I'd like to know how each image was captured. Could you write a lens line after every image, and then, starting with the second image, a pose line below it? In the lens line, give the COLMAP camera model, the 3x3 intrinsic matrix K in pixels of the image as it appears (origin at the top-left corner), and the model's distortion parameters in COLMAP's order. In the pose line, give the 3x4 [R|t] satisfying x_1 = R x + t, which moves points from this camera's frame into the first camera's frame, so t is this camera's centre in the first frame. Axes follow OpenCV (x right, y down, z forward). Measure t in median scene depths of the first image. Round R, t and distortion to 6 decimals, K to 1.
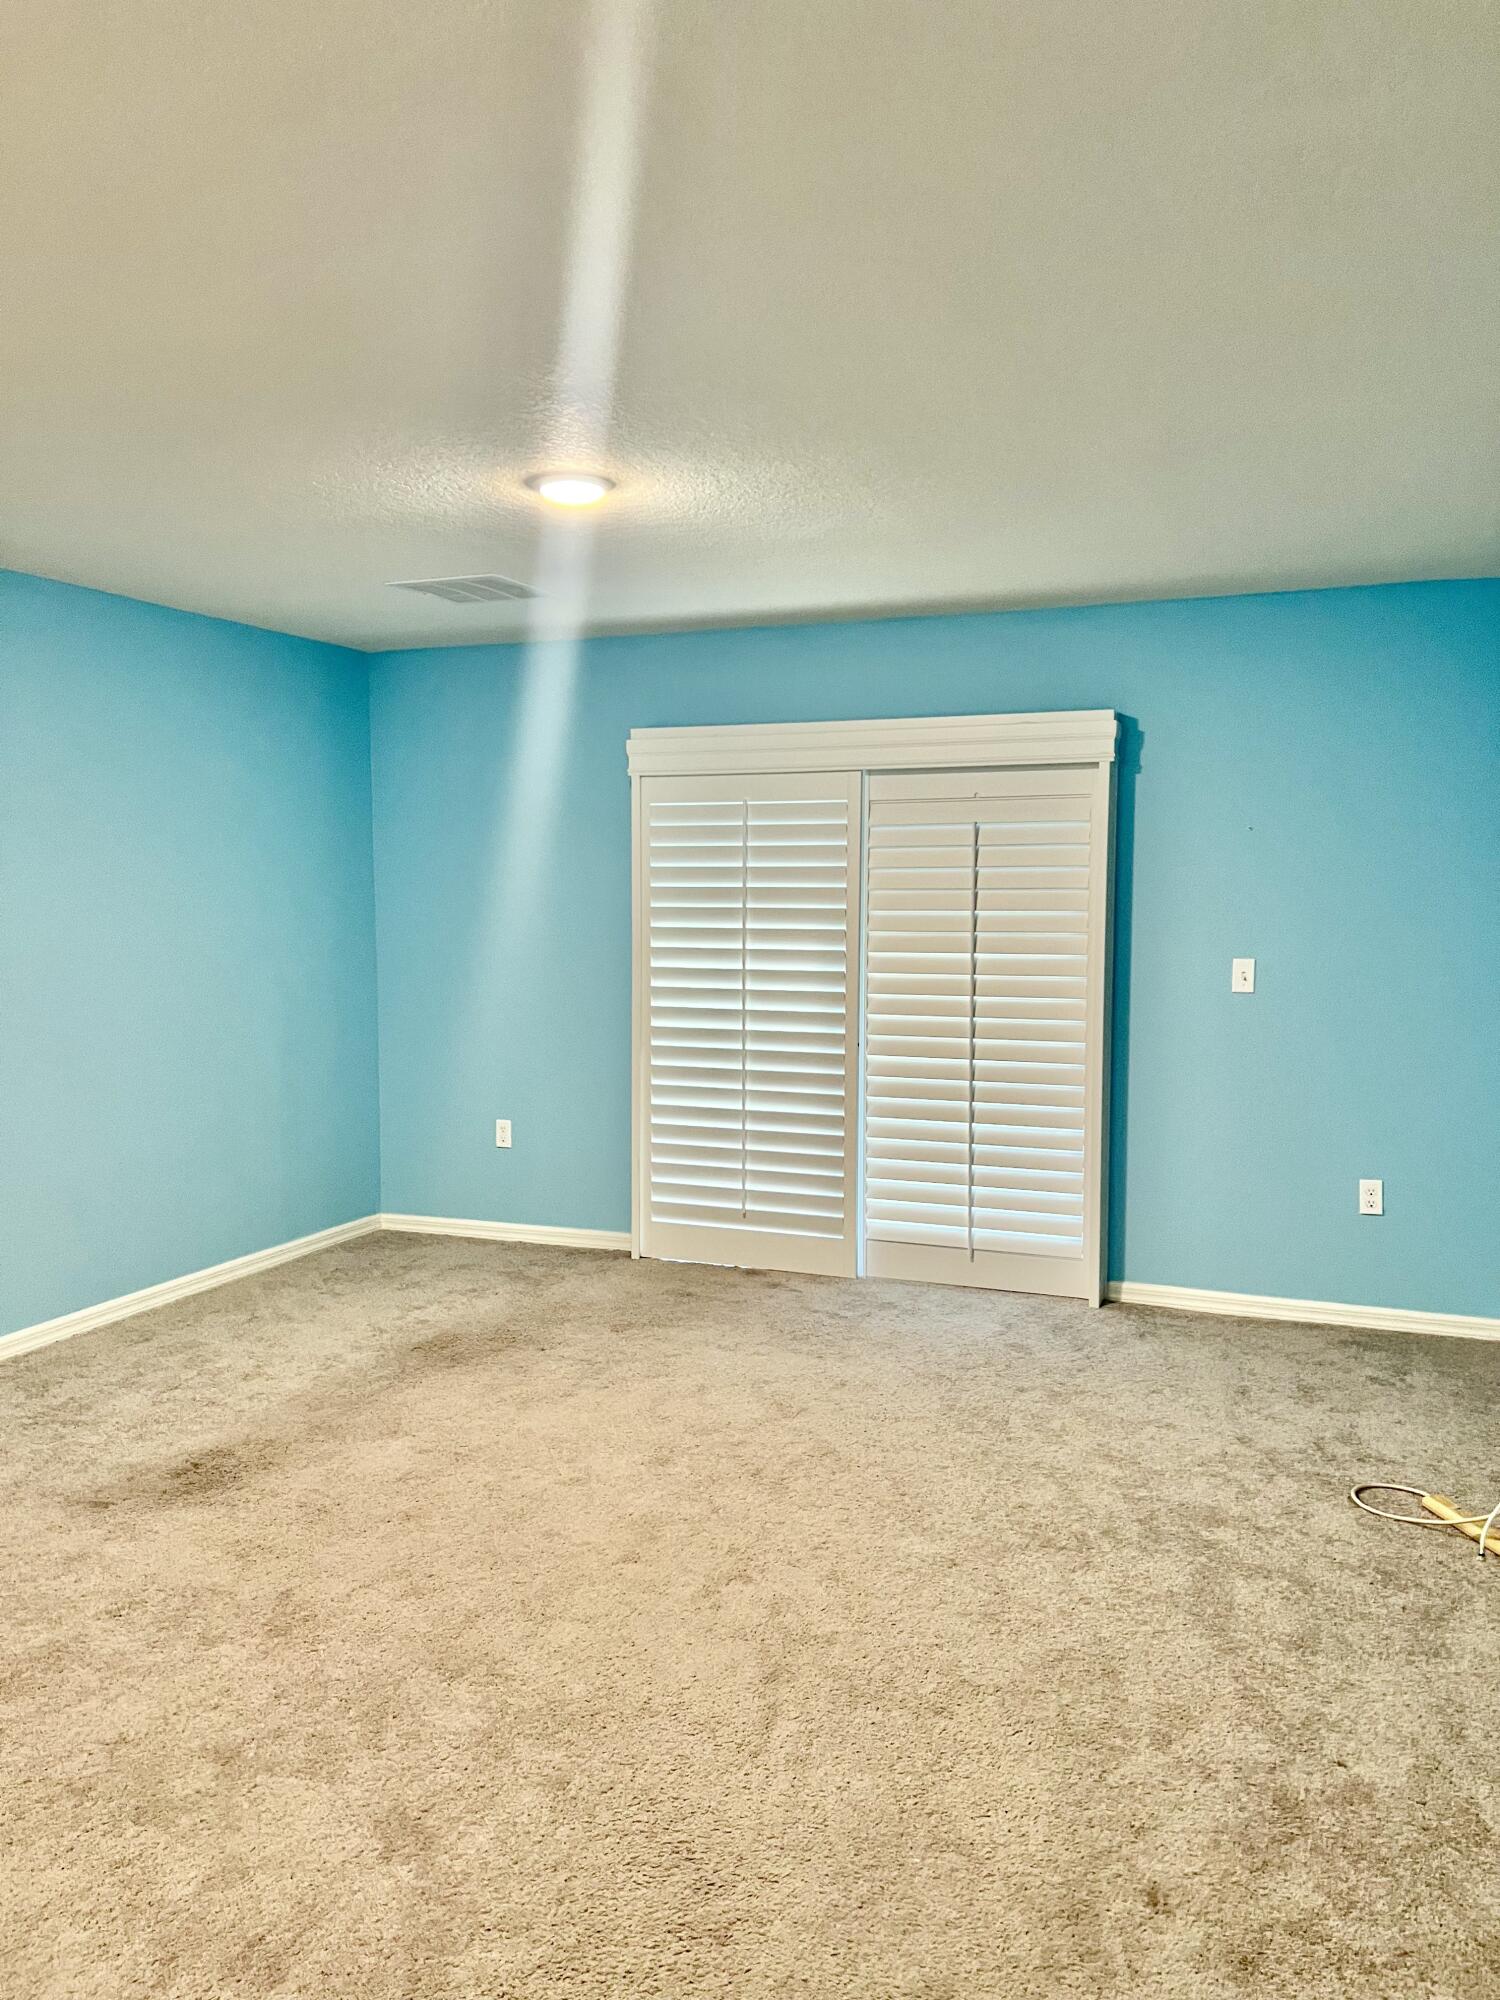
lens RADIAL K [[1519.6, 0, 734.7], [0, 1519.6, 1013.4], [0, 0, 1]] dist [0.044480, -0.049314]
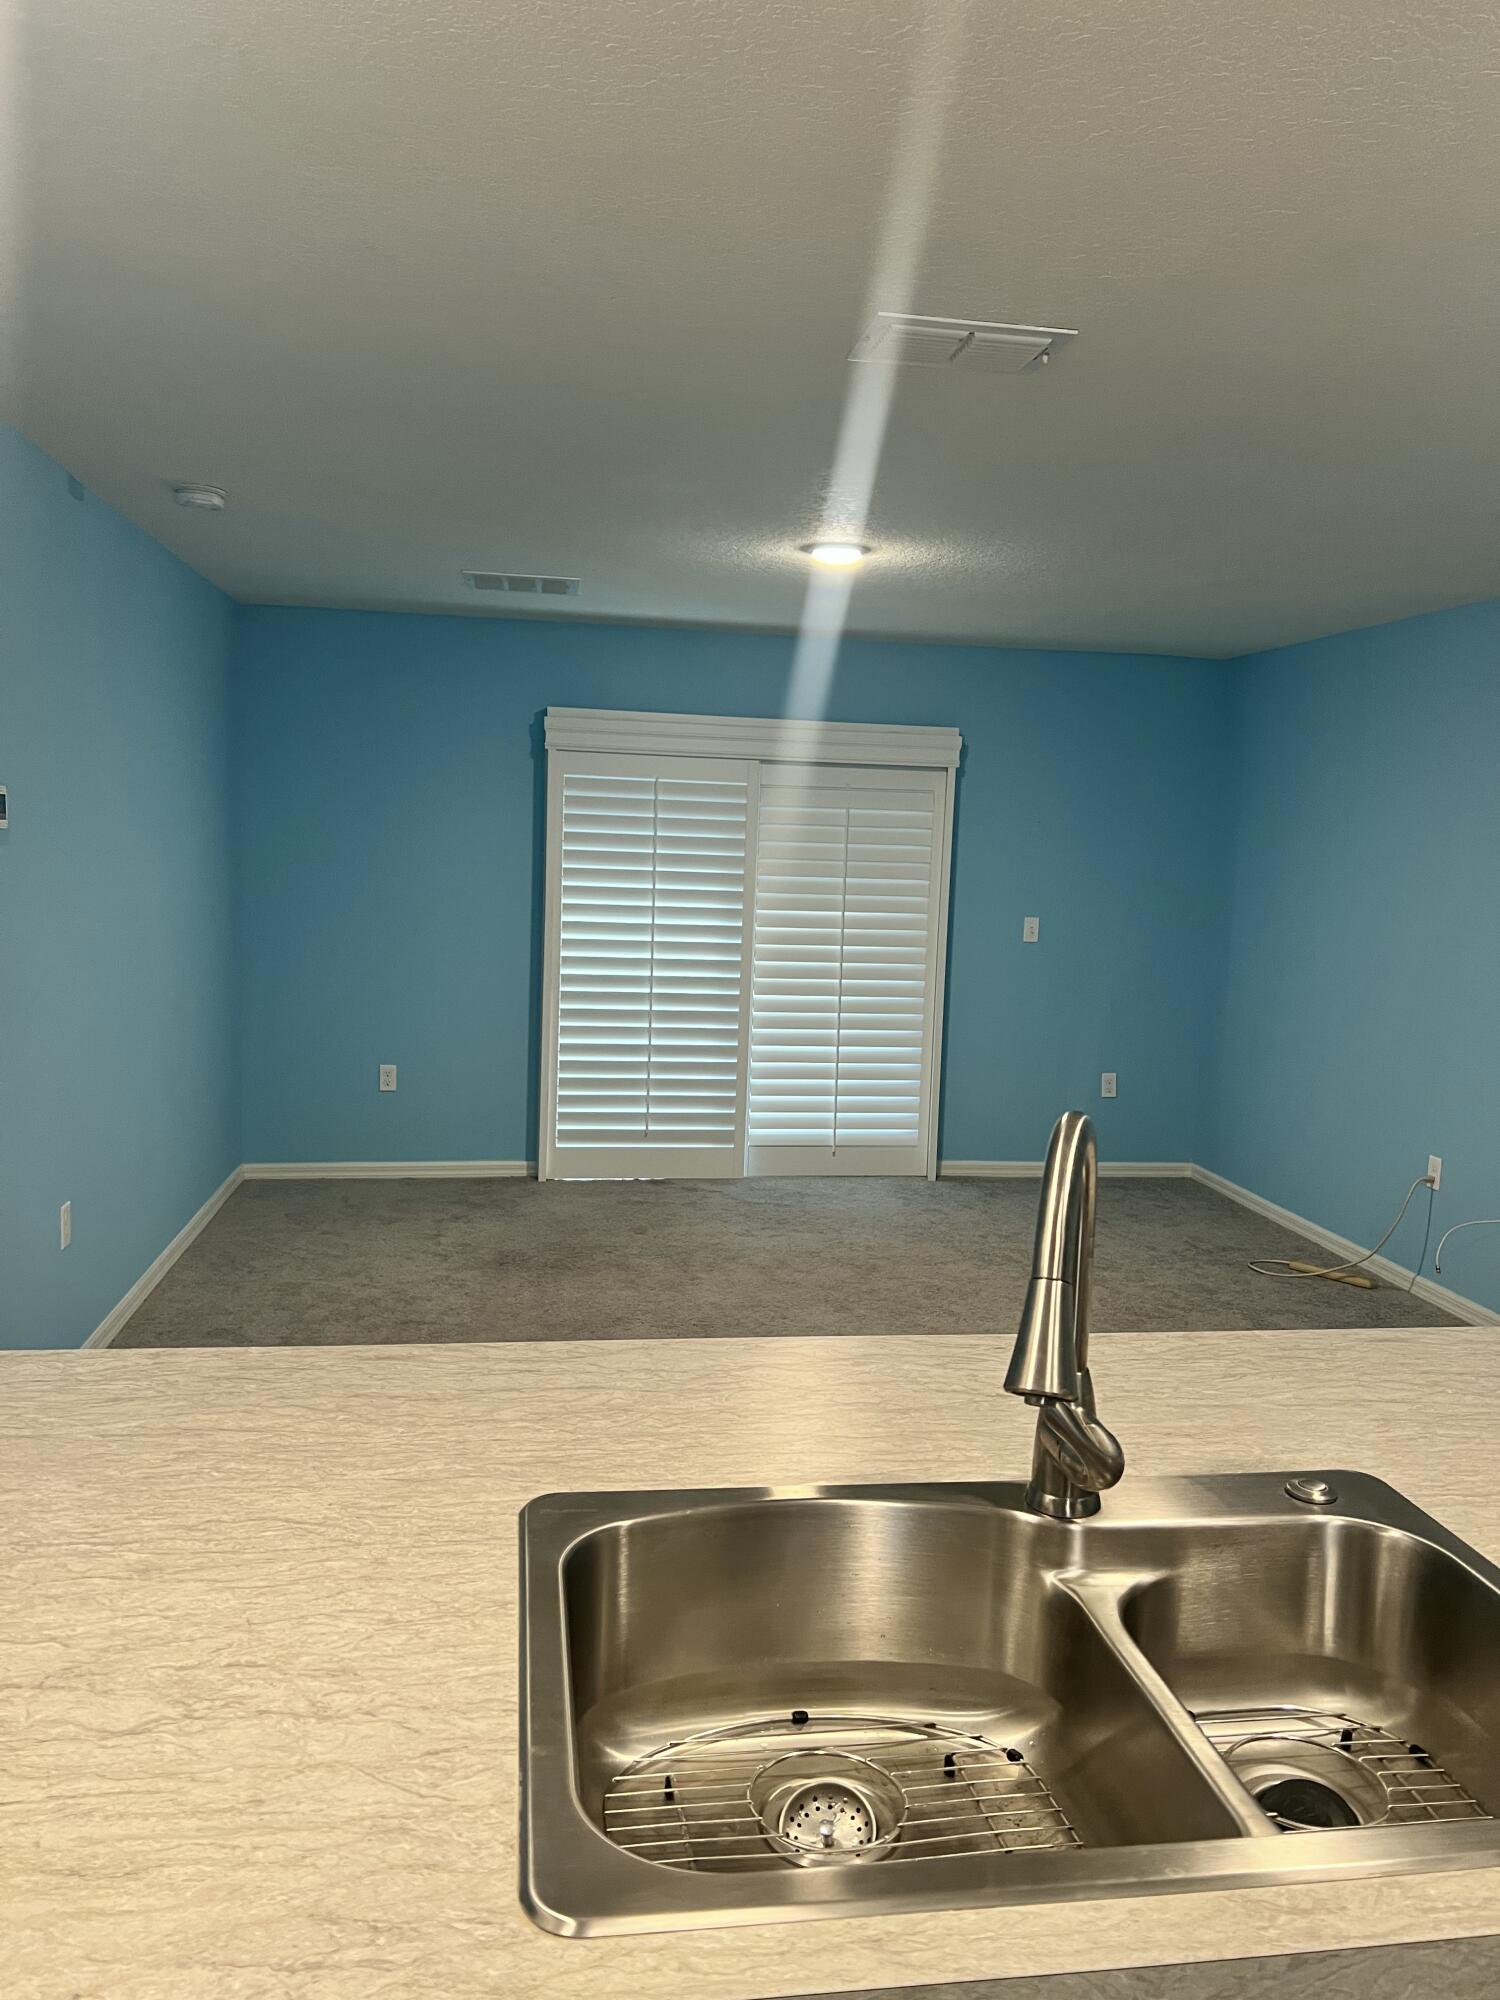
lens RADIAL K [[1519.6, 0, 797.2], [0, 1519.6, 1019.4], [0, 0, 1]] dist [0.044480, -0.049314]
pose [[0.861616, -0.032340, 0.506529, -0.511615], [0.008742, 0.998766, 0.048898, -0.012610], [-0.507485, -0.037703, 0.860835, -0.064447]]
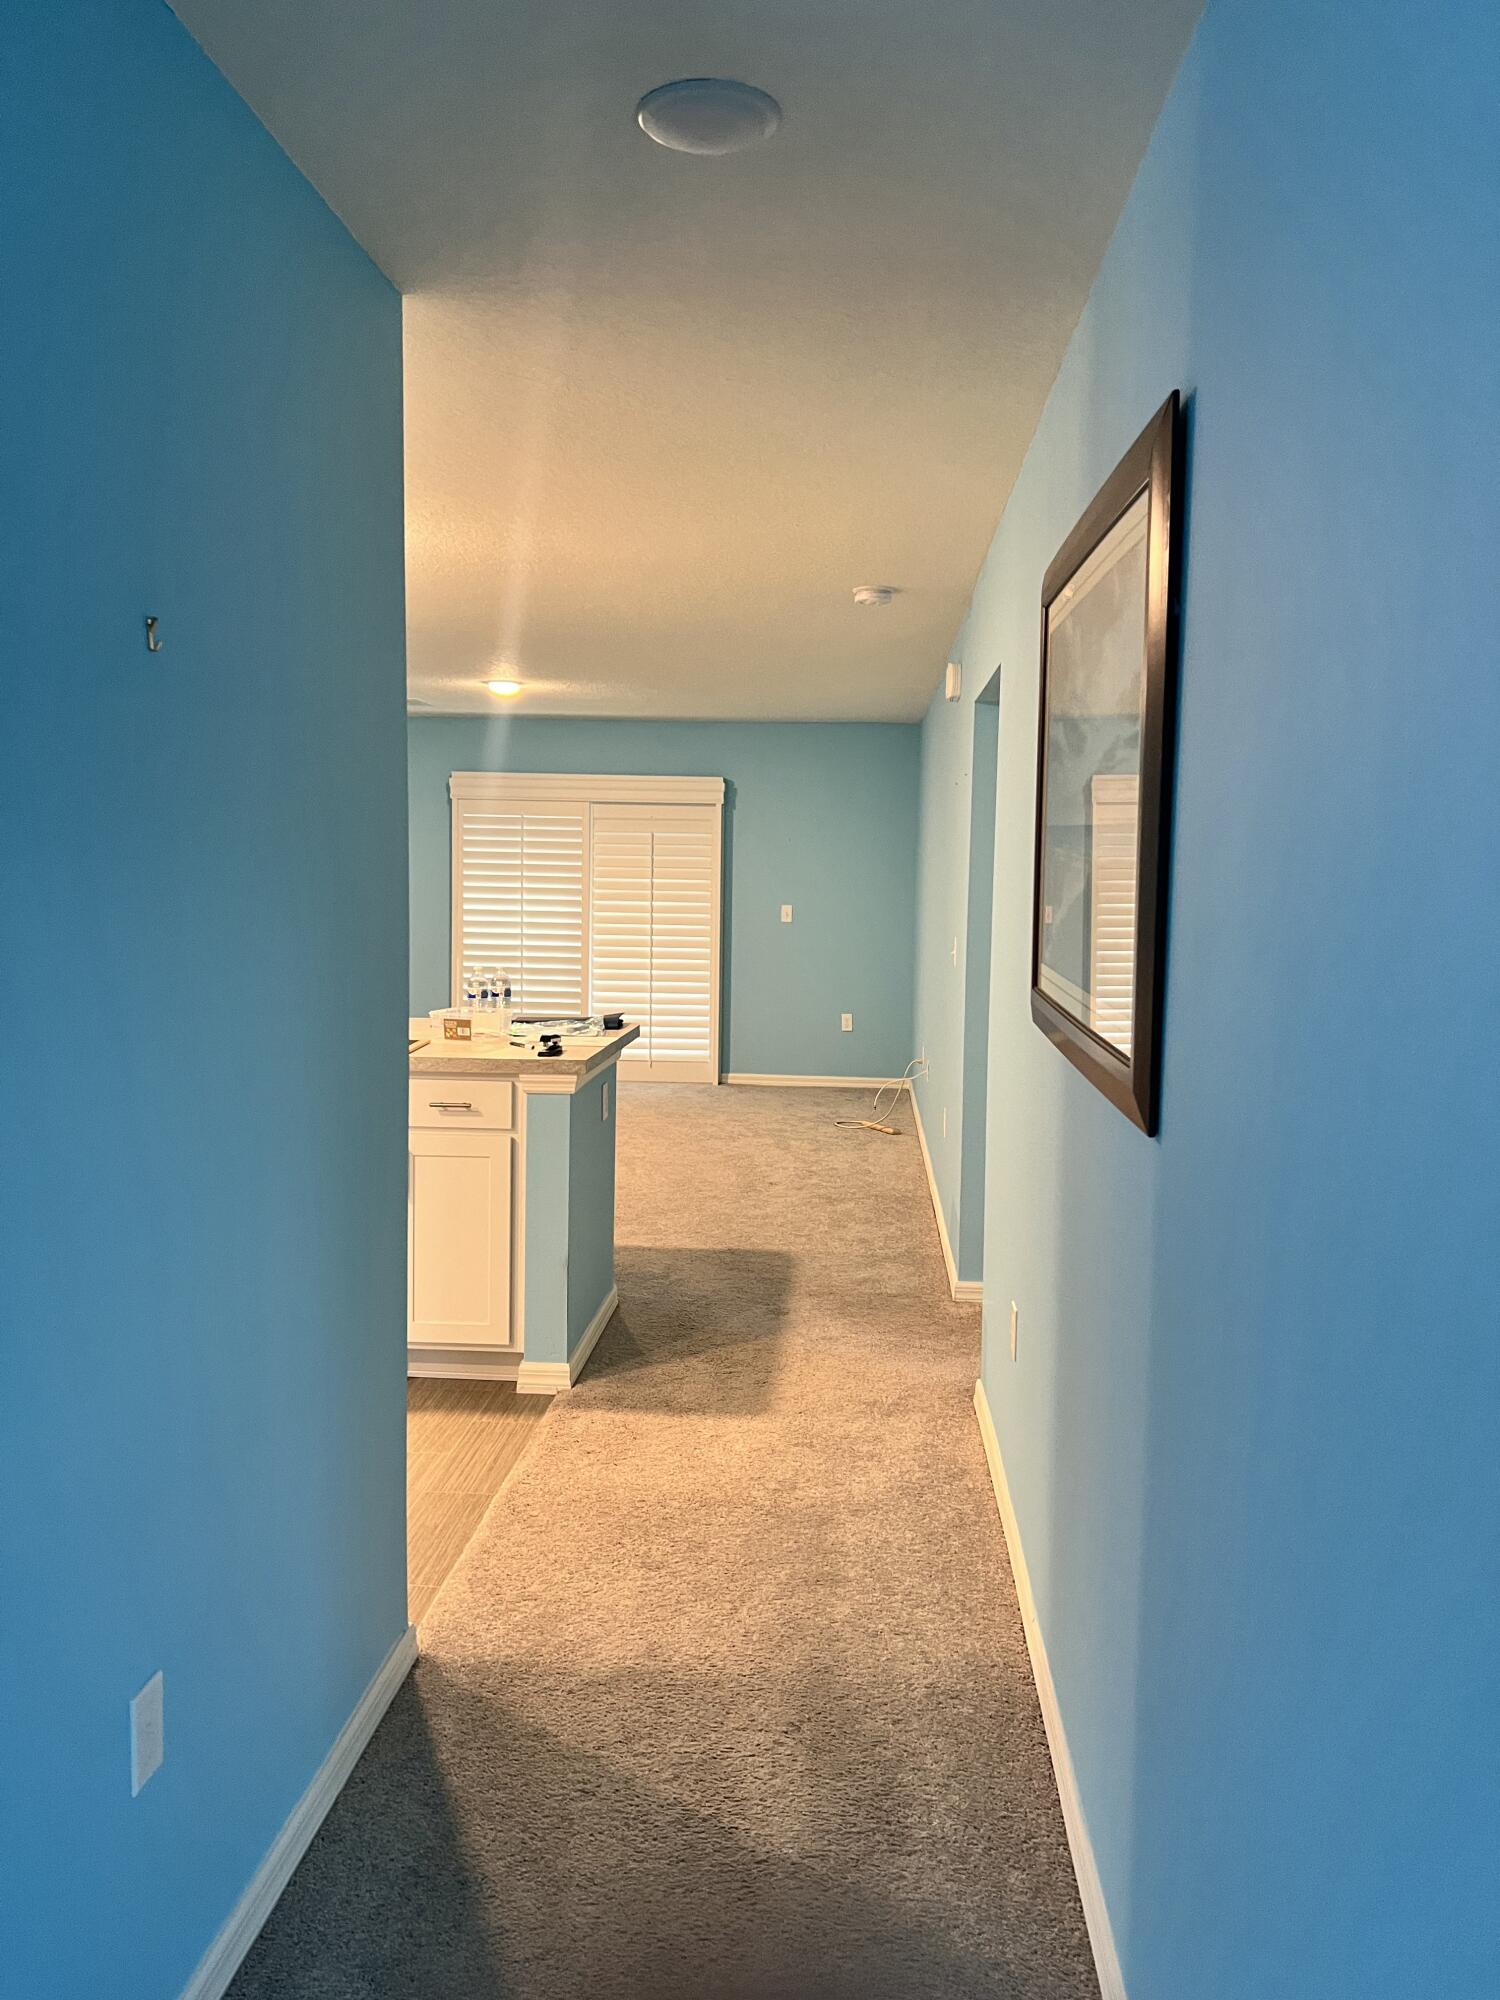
lens RADIAL K [[1519.6, 0, 761.2], [0, 1519.6, 1015.1], [0, 0, 1]] dist [0.044480, -0.049314]
pose [[0.949478, -0.021490, 0.313096, -0.300794], [0.010328, 0.999252, 0.037266, 0.031125], [-0.313663, -0.032149, 0.948990, -0.816281]]
